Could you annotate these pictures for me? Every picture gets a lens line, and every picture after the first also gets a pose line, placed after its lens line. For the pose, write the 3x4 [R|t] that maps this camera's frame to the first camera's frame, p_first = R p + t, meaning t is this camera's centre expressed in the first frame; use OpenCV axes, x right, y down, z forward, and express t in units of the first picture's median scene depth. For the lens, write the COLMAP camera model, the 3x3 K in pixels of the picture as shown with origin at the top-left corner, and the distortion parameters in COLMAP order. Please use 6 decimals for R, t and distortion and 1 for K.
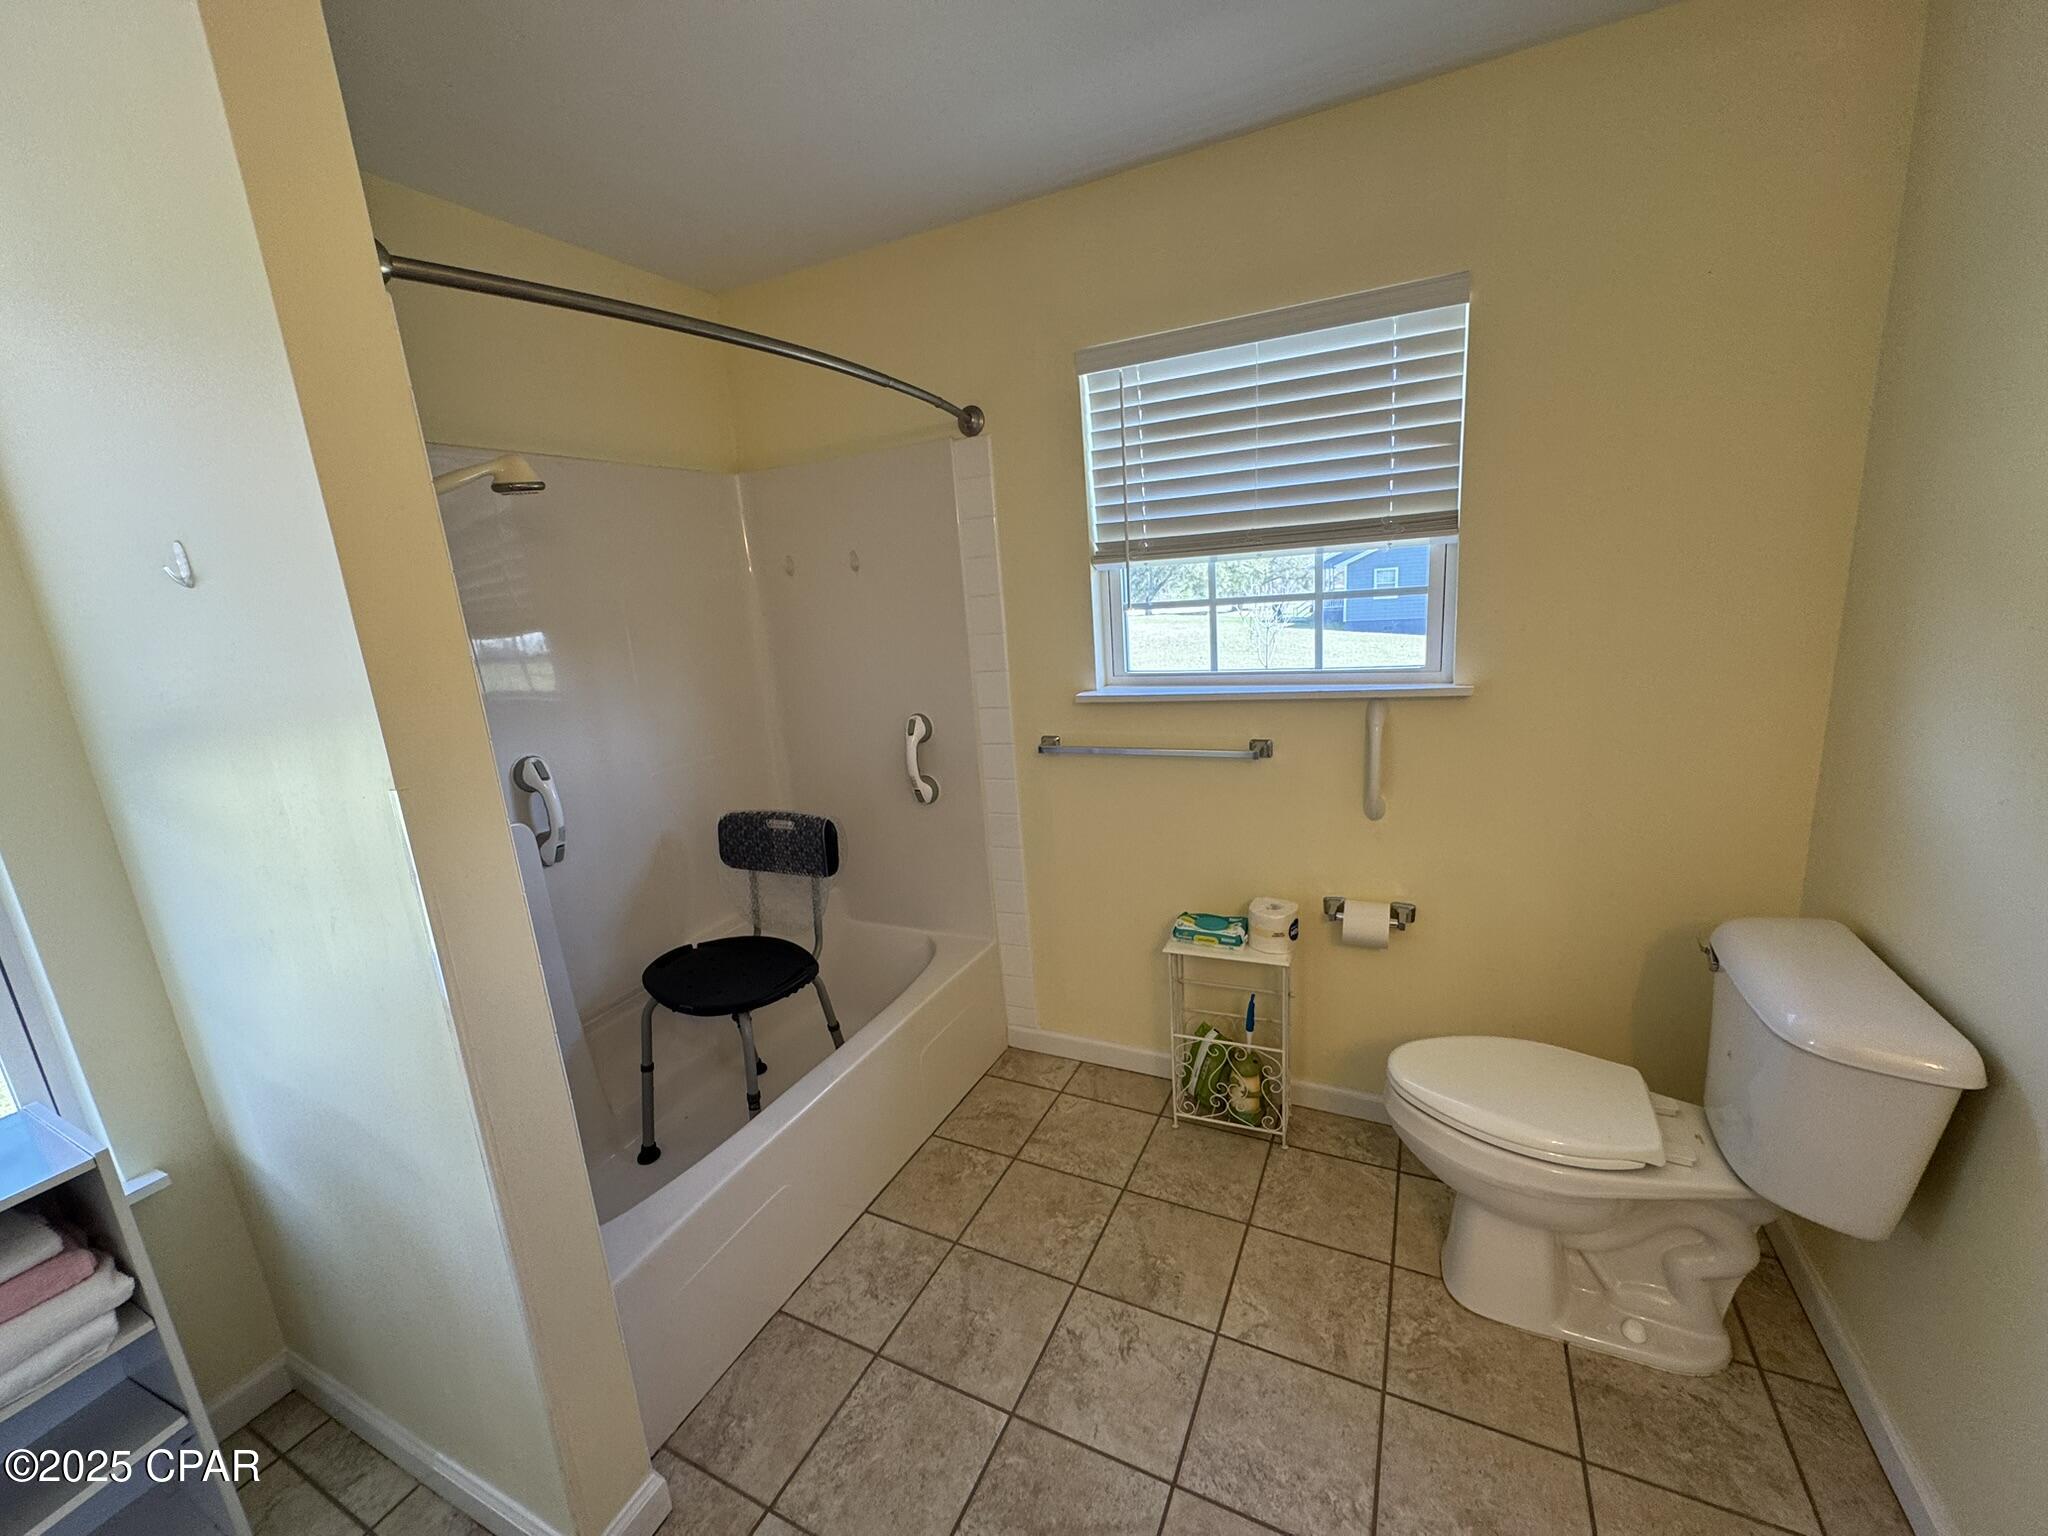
lens RADIAL K [[810.2, 0, 1031.7], [0, 810.2, 762.7], [0, 0, 1]] dist [-0.001622, -0.000076]
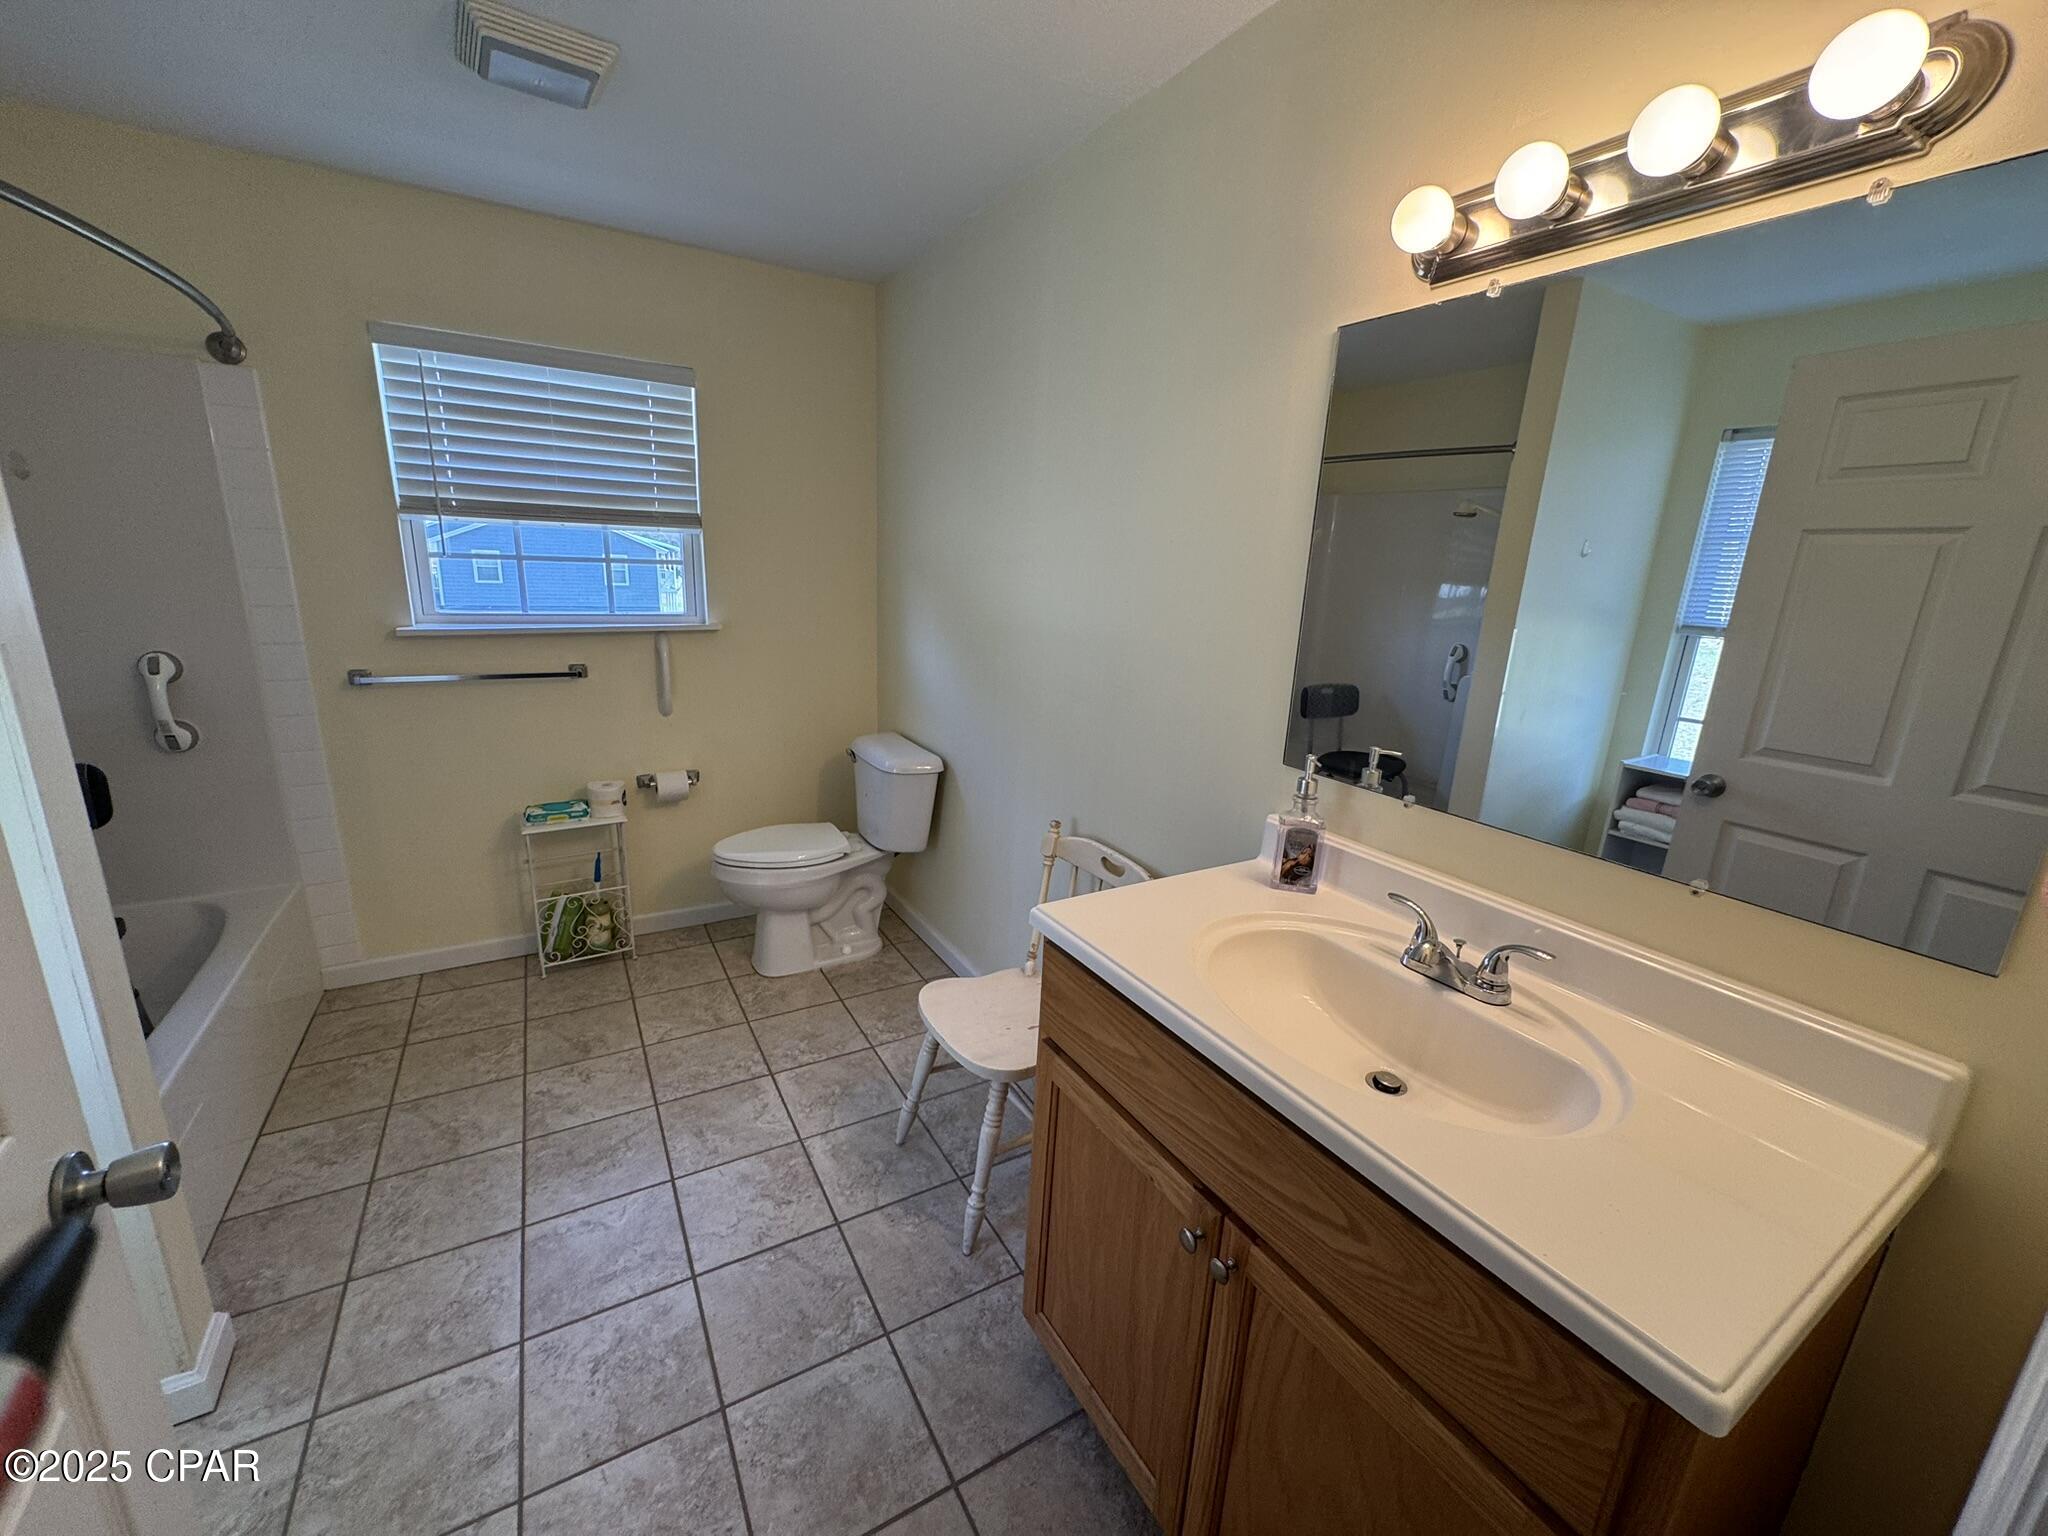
lens RADIAL K [[810.2, 0, 1023.9], [0, 810.2, 765.7], [0, 0, 1]] dist [-0.001622, -0.000076]
pose [[0.539916, -0.111744, 0.834268, -0.464327], [0.106772, 0.992234, 0.063803, 0.134031], [-0.834919, 0.054628, 0.547655, -0.349596]]
